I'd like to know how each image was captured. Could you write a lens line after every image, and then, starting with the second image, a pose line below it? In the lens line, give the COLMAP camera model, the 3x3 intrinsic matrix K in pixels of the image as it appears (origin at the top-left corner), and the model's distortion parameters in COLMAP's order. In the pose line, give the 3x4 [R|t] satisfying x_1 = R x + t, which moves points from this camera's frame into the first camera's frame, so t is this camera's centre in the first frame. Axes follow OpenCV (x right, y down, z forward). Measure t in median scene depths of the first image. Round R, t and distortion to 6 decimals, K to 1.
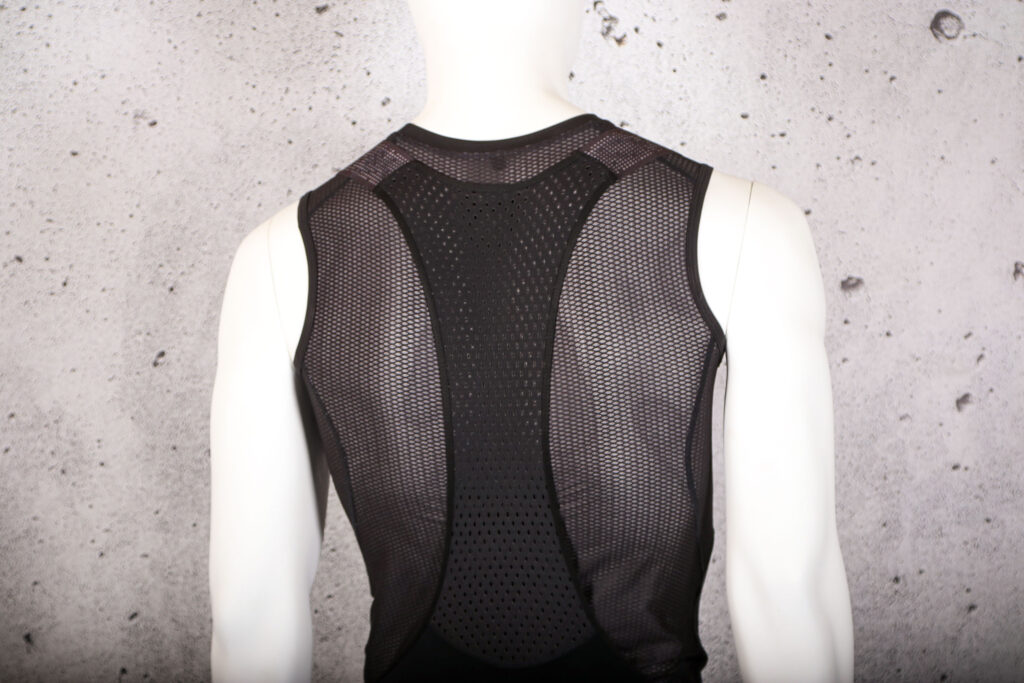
lens RADIAL K [[3934.1, 0, 512.3], [0, 3934.1, 342.9], [0, 0, 1]] dist [0.443545, 0.000000]
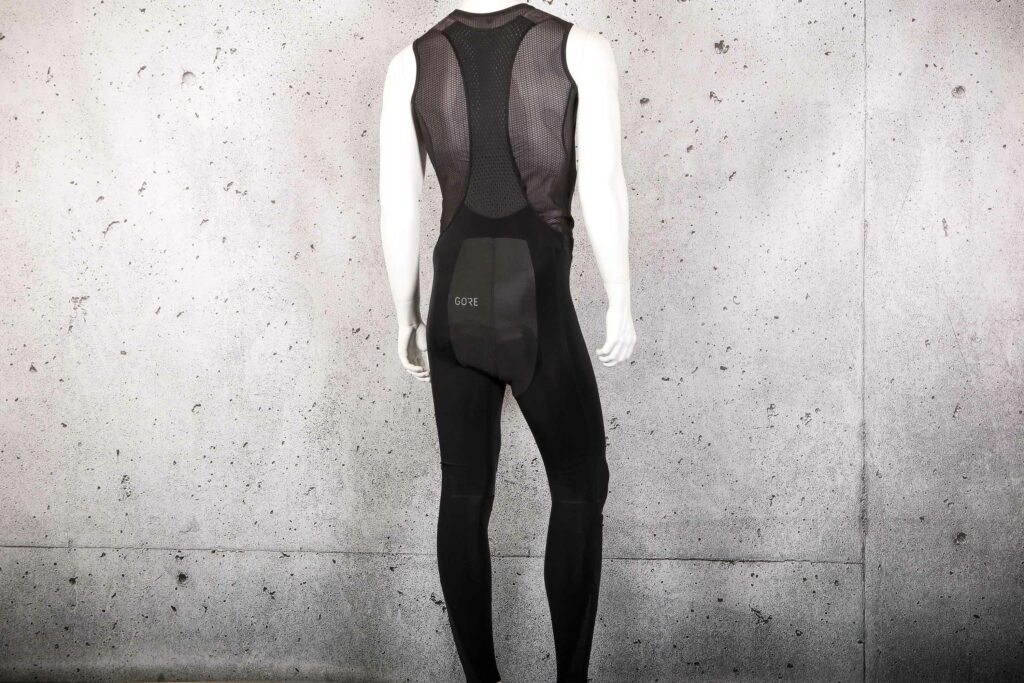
lens RADIAL K [[2228.5, 0, 512.1], [0, 2228.5, 382.4], [0, 0, 1]] dist [0.040335, 0.000000]
pose [[0.999053, -0.001234, -0.043484, 0.063729], [0.000249, 0.999744, -0.022634, 0.191653], [0.043501, 0.022602, 0.998798, -0.386750]]
